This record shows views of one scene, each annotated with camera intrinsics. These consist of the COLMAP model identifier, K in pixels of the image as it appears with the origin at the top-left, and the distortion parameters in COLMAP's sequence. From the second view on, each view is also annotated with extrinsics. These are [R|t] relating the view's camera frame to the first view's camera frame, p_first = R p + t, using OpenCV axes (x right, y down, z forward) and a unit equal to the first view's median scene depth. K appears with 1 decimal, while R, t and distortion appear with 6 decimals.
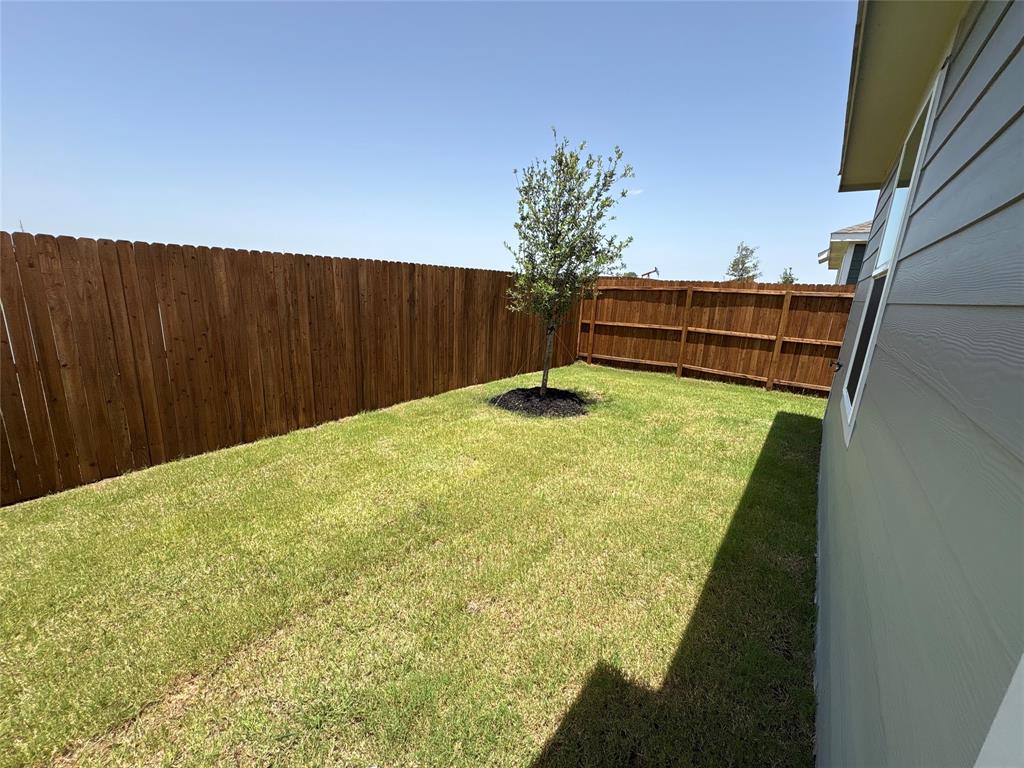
lens RADIAL K [[409.4, 0, 512.1], [0, 409.4, 385.9], [0, 0, 1]] dist [0.000404, -0.000274]
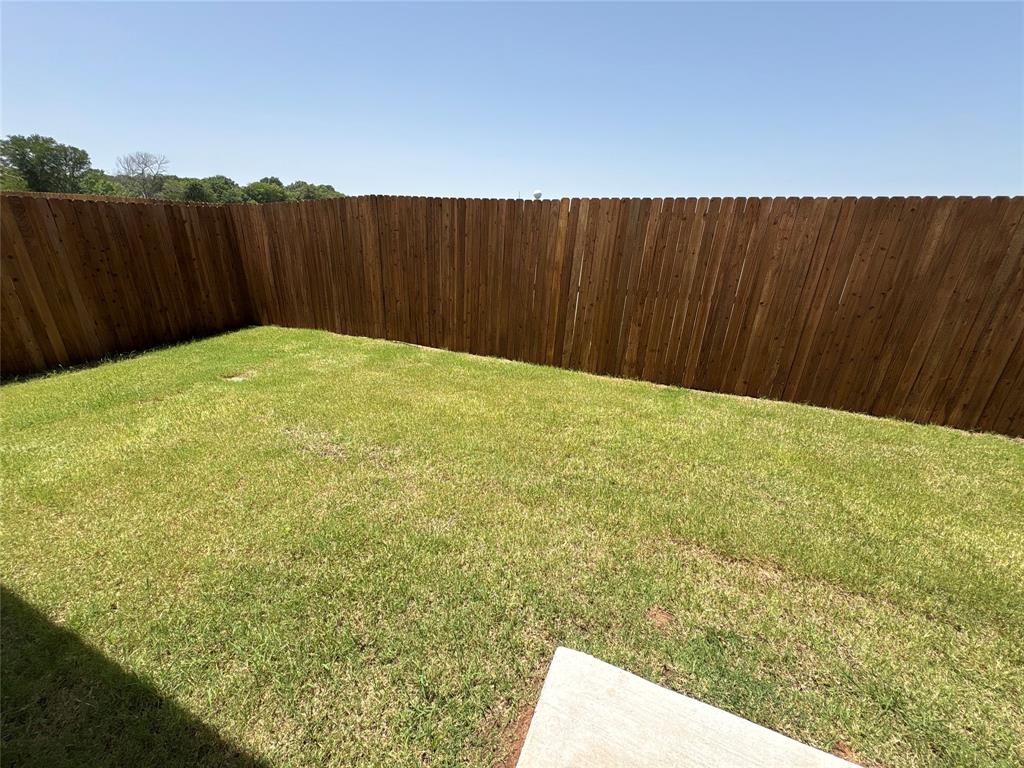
lens RADIAL K [[409.4, 0, 509.7], [0, 409.4, 383.4], [0, 0, 1]] dist [0.000404, -0.000274]
pose [[0.246155, 0.316821, -0.915987, -0.028242], [-0.251762, 0.933527, 0.255231, 0.052767], [0.935961, 0.167784, 0.309556, -0.089413]]
